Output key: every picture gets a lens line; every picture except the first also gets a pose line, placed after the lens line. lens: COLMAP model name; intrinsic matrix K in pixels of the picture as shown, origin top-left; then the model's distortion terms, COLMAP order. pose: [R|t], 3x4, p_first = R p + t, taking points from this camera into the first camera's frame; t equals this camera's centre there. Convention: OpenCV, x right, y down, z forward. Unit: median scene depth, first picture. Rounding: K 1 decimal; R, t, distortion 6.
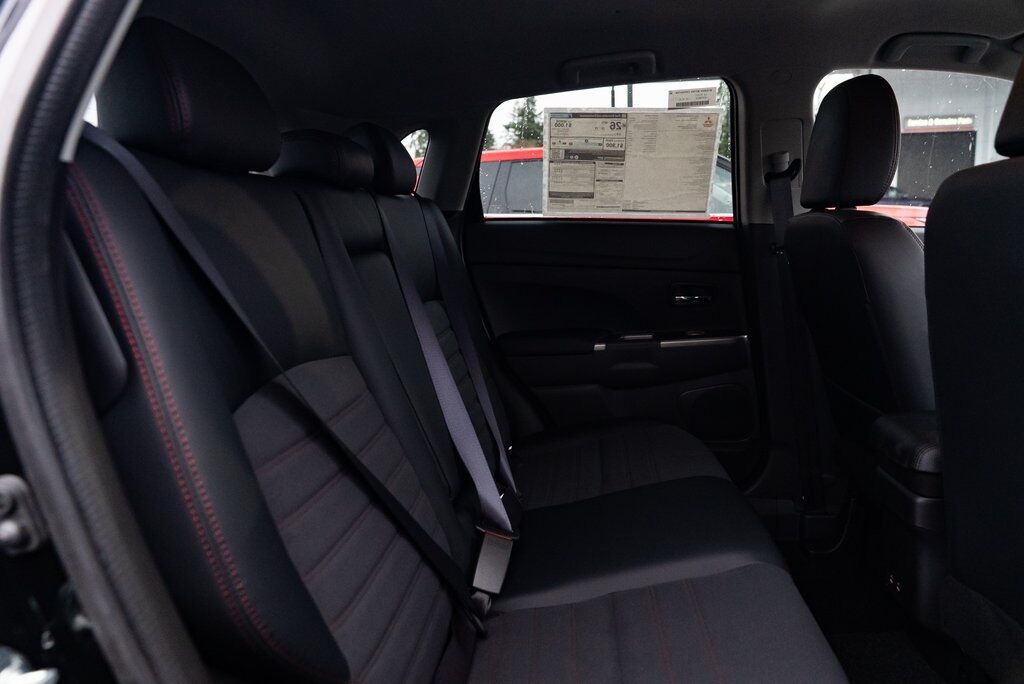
lens RADIAL K [[697.7, 0, 513.6], [0, 697.7, 340.4], [0, 0, 1]] dist [-0.039664, 0.021063]
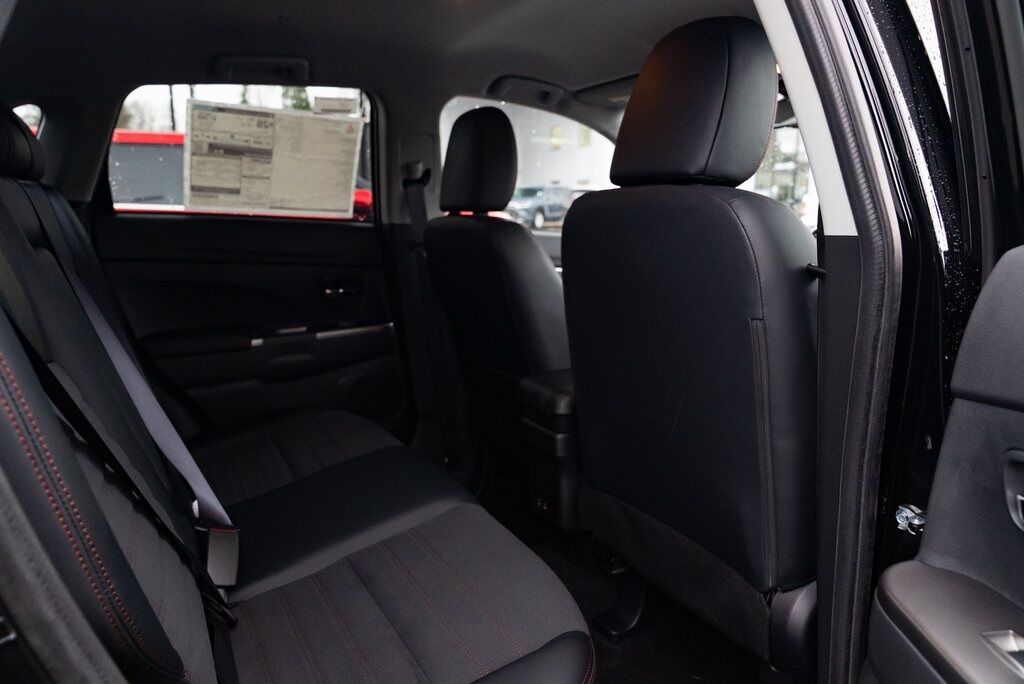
lens RADIAL K [[697.7, 0, 510.6], [0, 697.7, 341.4], [0, 0, 1]] dist [-0.039664, 0.021063]
pose [[0.829773, -0.065720, 0.554218, -0.135413], [0.061118, 0.997770, 0.026812, 0.004046], [-0.554744, 0.011625, 0.831940, -0.042523]]
